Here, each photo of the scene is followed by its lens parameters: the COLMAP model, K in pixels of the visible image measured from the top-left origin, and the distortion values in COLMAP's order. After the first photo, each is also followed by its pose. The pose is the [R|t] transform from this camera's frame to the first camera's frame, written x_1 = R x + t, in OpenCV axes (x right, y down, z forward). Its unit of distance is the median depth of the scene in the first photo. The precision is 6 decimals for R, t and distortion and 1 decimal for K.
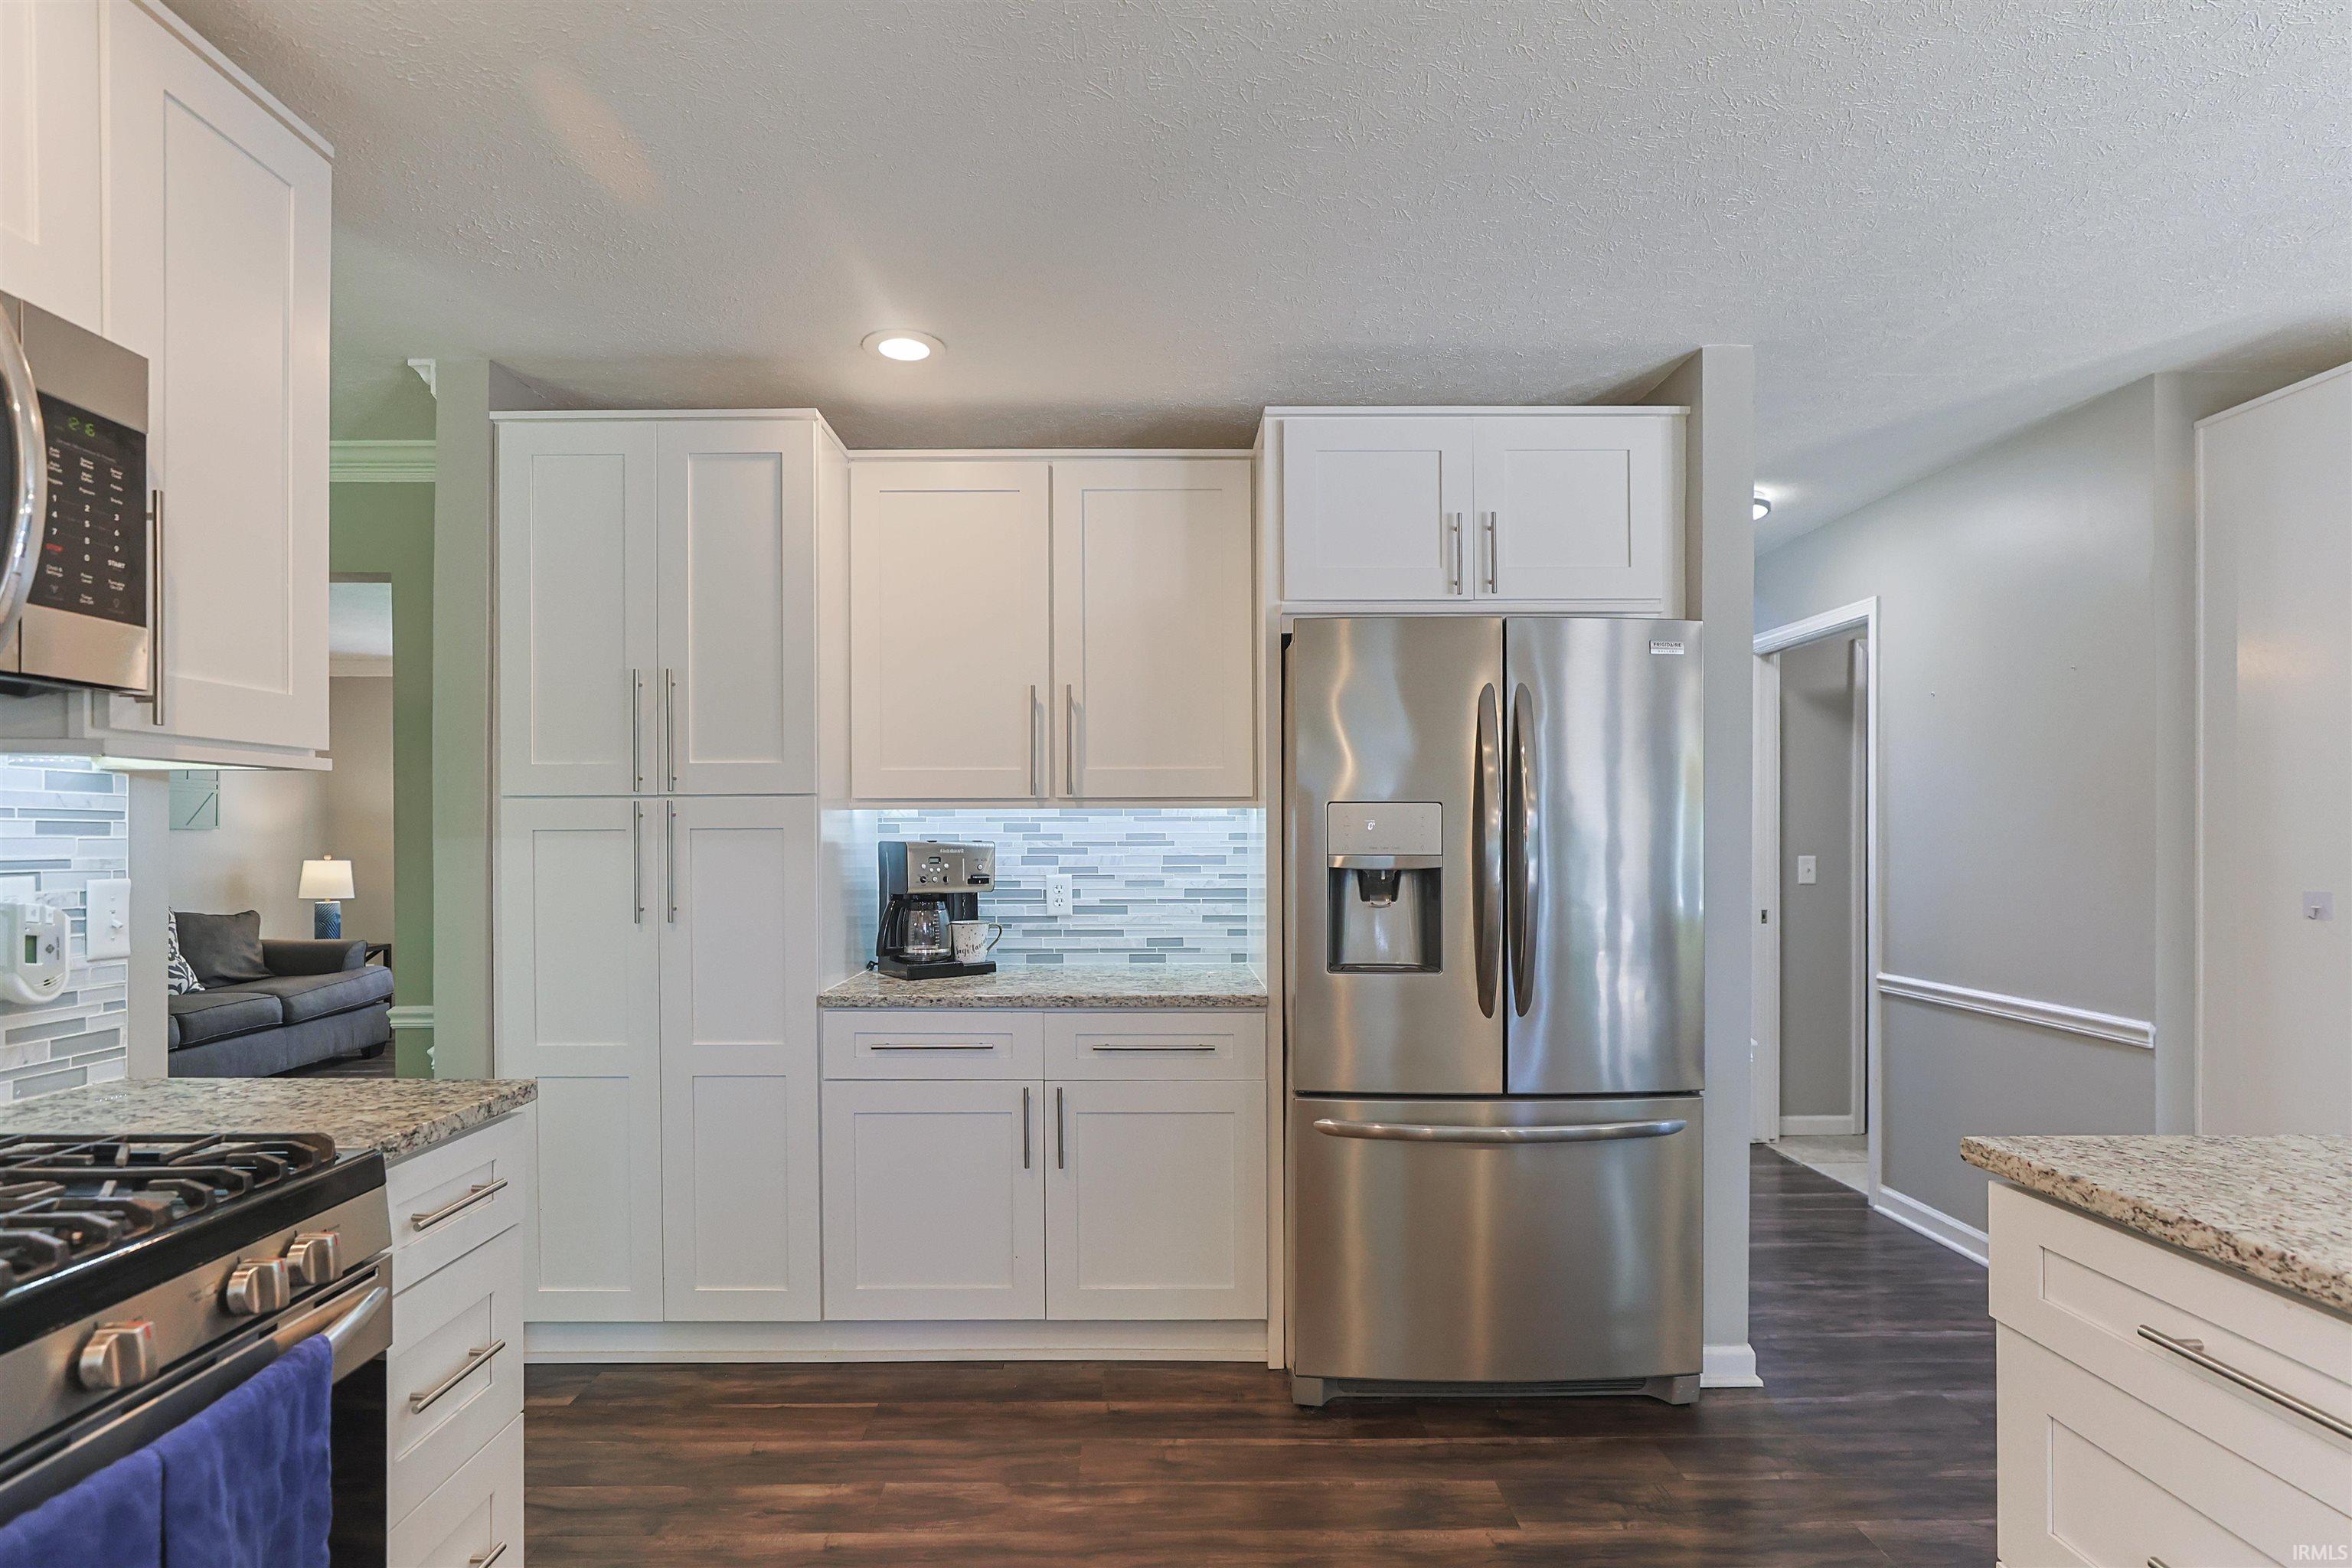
lens RADIAL K [[1146.9, 0, 1151.1], [0, 1146.9, 832.5], [0, 0, 1]] dist [-0.015816, 0.009650]
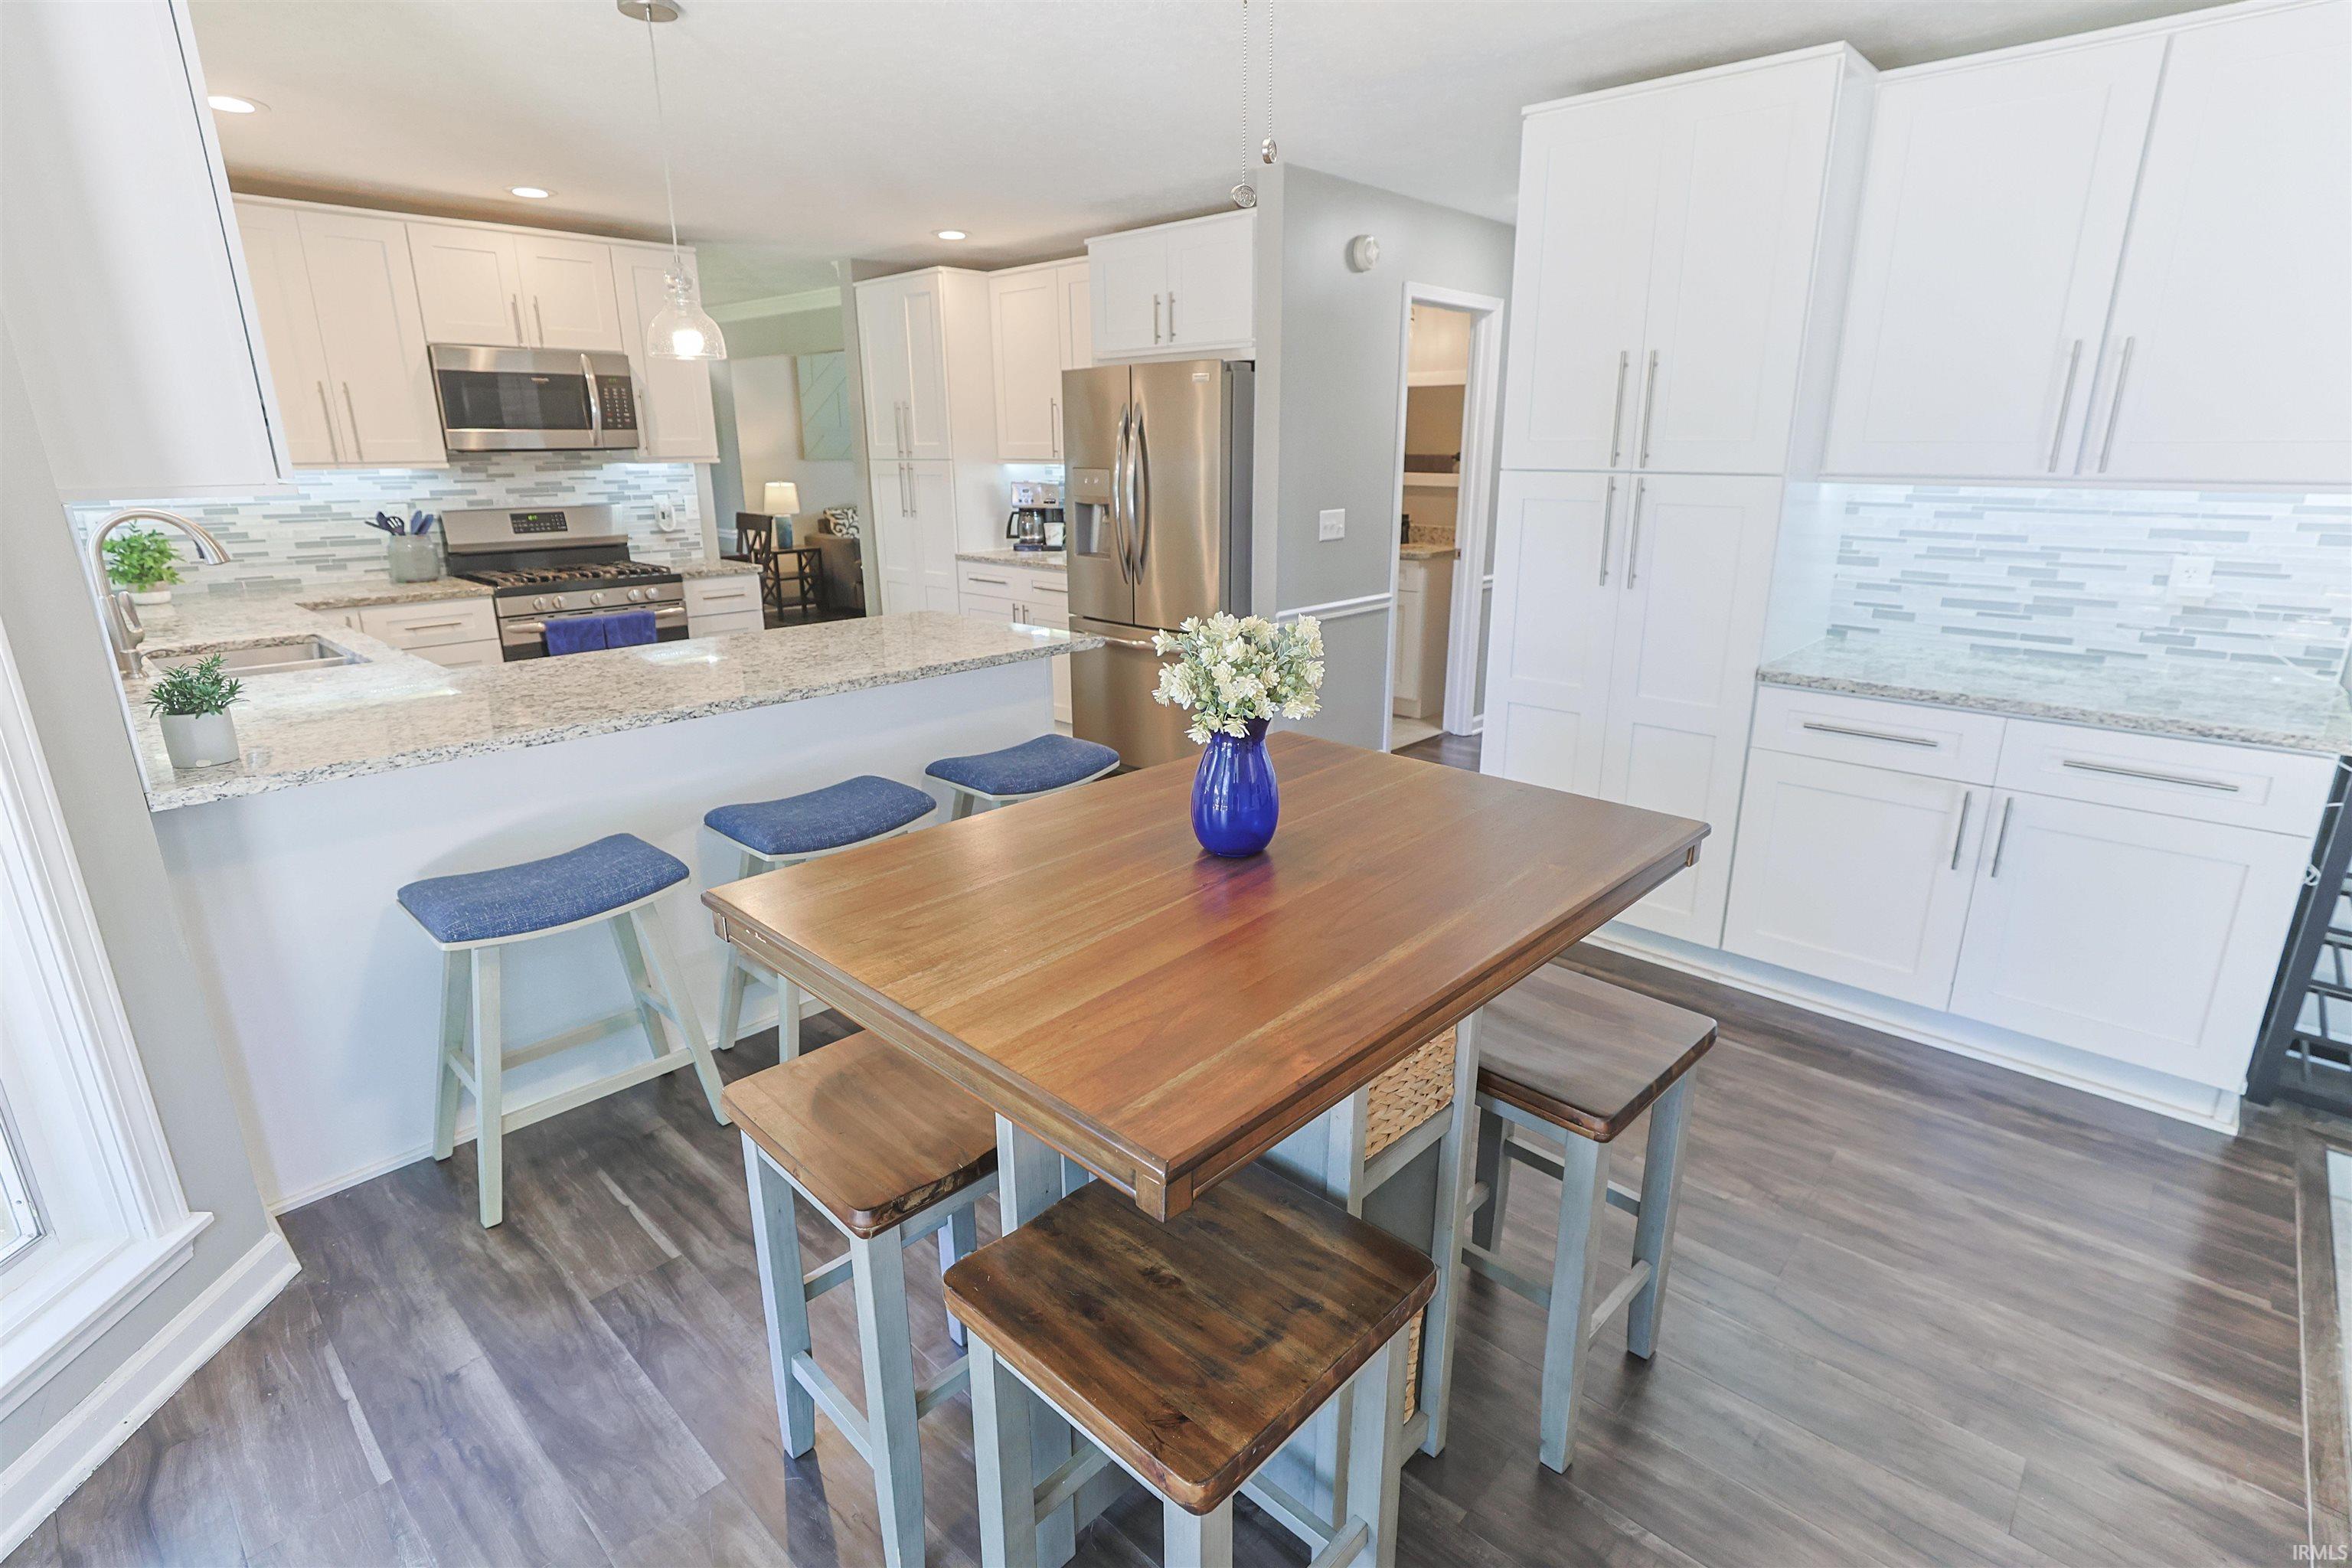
lens RADIAL K [[1146.9, 0, 1186.2], [0, 1146.9, 771.4], [0, 0, 1]] dist [-0.015816, 0.009650]
pose [[0.719118, 0.189970, -0.668417, 1.676747], [0.007624, 0.959691, 0.280955, -0.075307], [0.694846, -0.207136, 0.688682, -0.310381]]
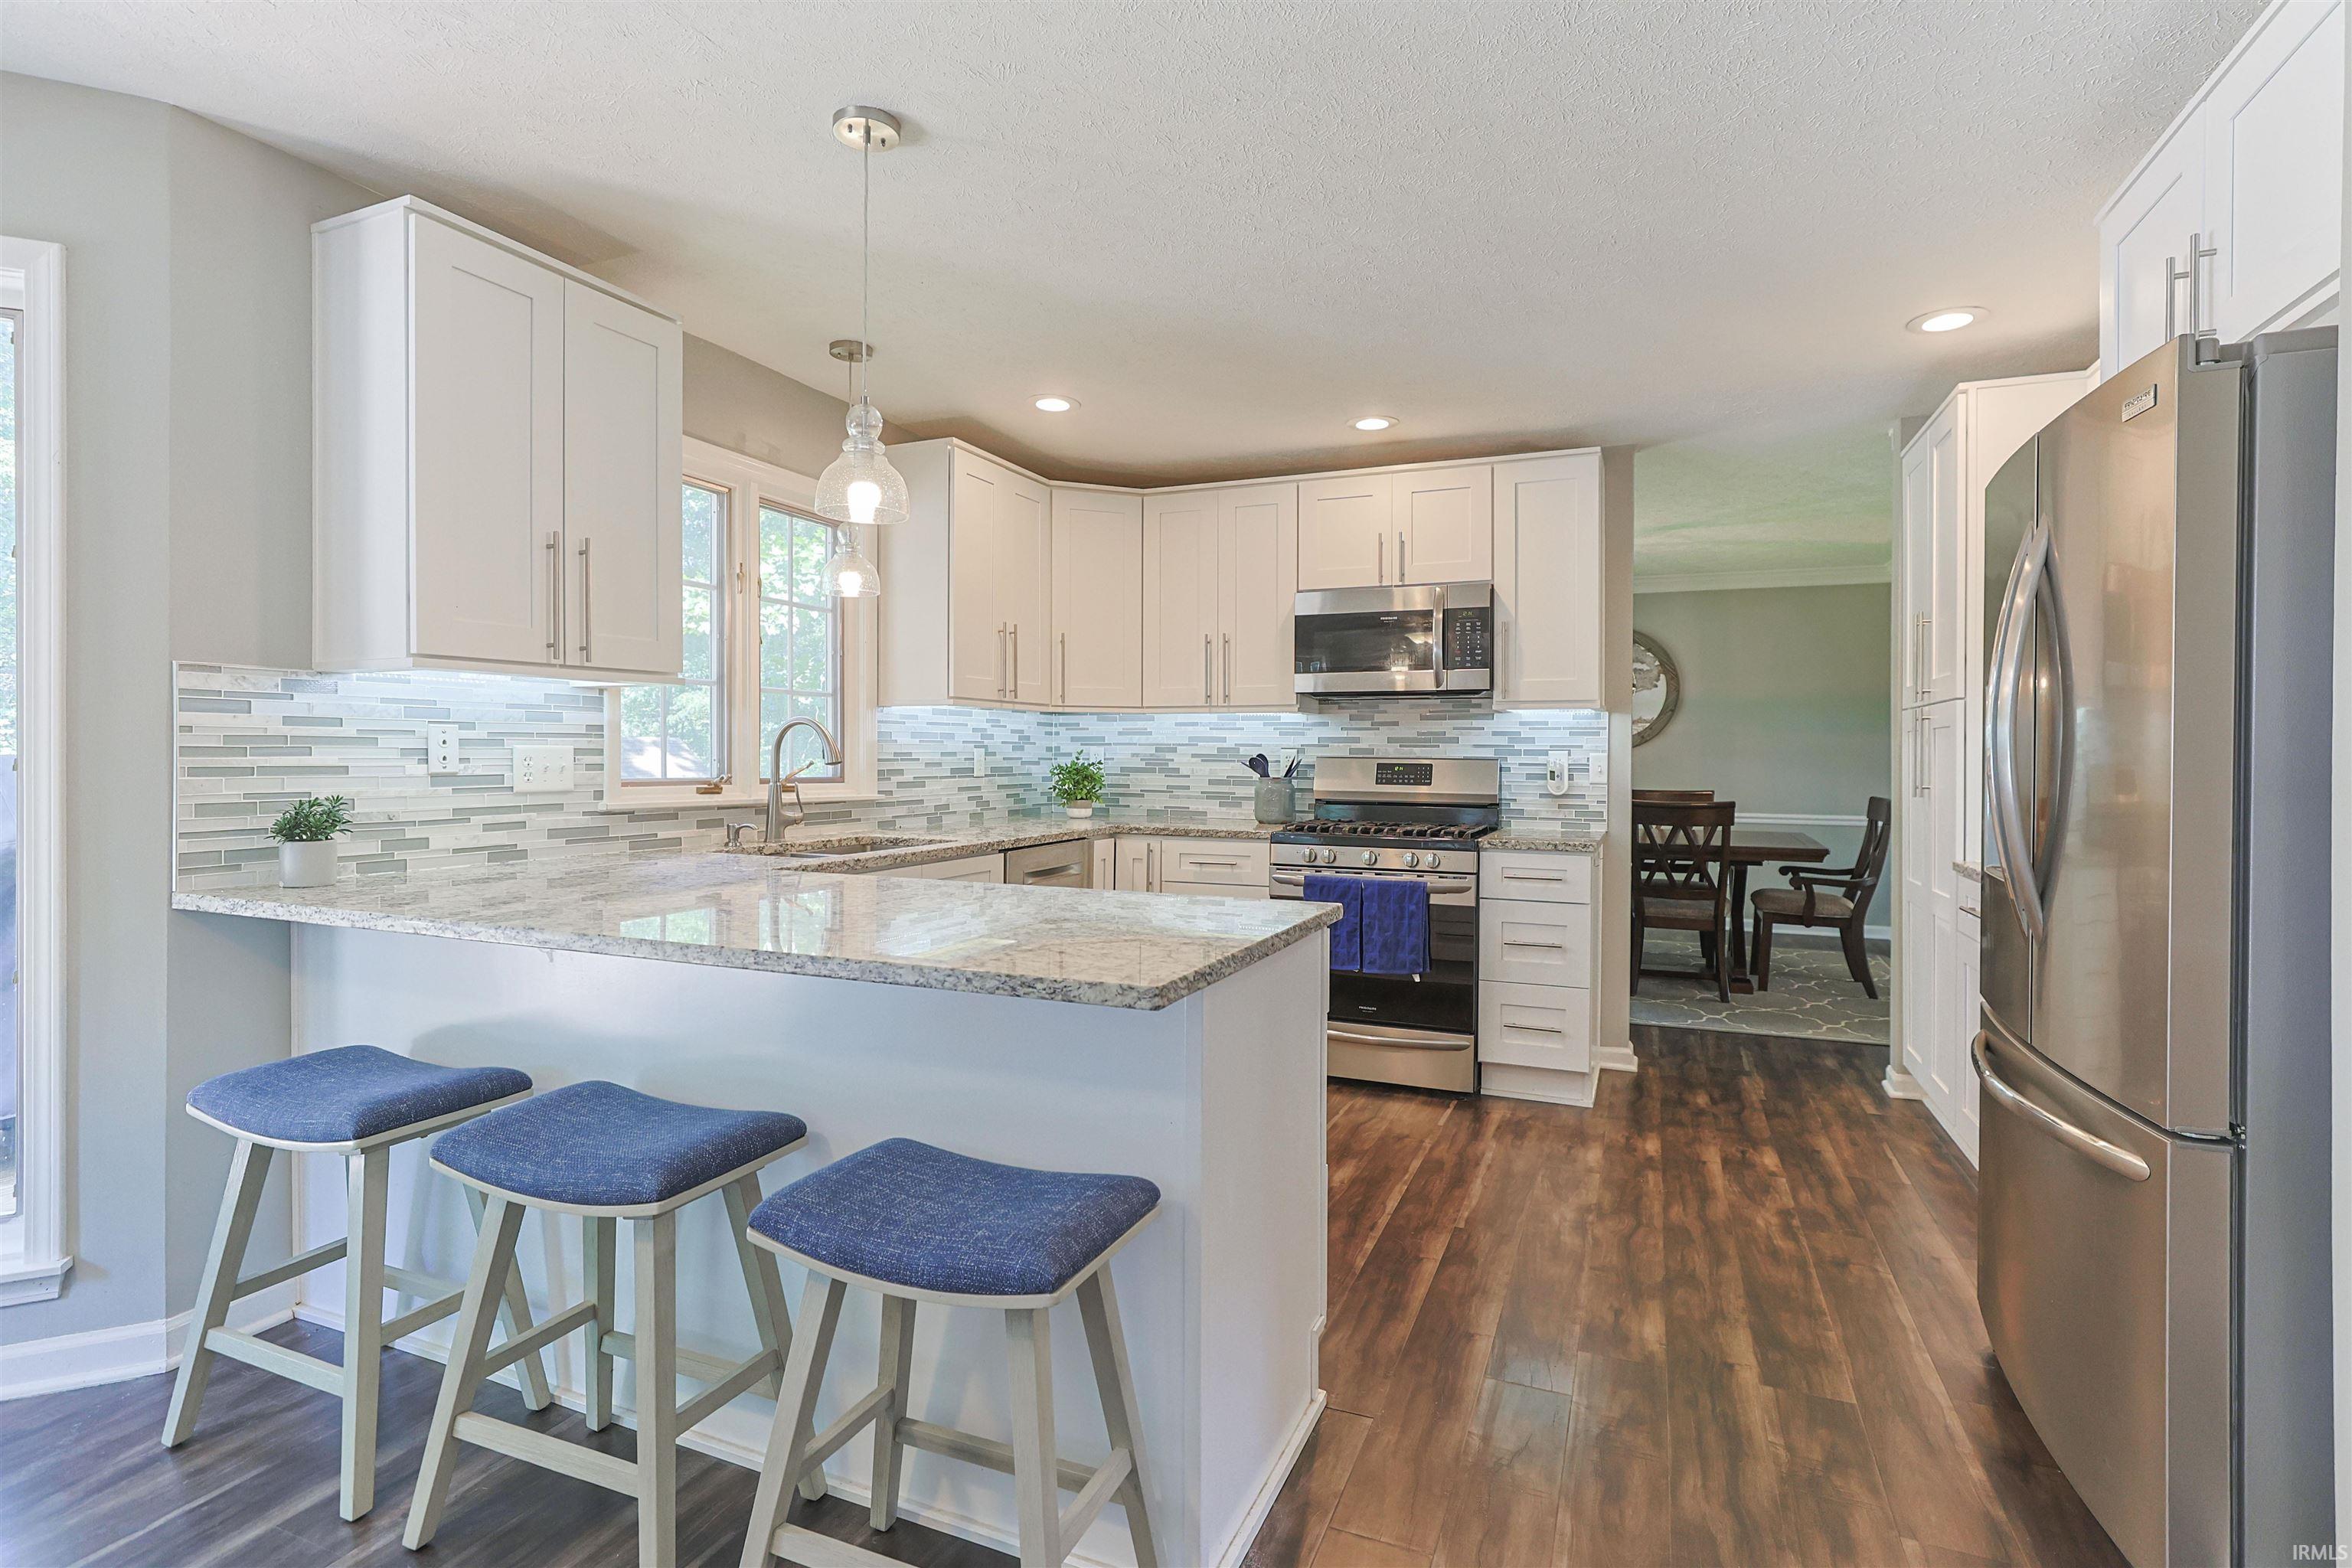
lens RADIAL K [[1146.9, 0, 1189.3], [0, 1146.9, 760.0], [0, 0, 1]] dist [-0.015816, 0.009650]
pose [[-0.386418, 0.003869, -0.922316, 1.229576], [-0.000682, 0.999990, 0.004480, 0.030344], [0.922324, 0.002360, -0.386411, 0.761948]]
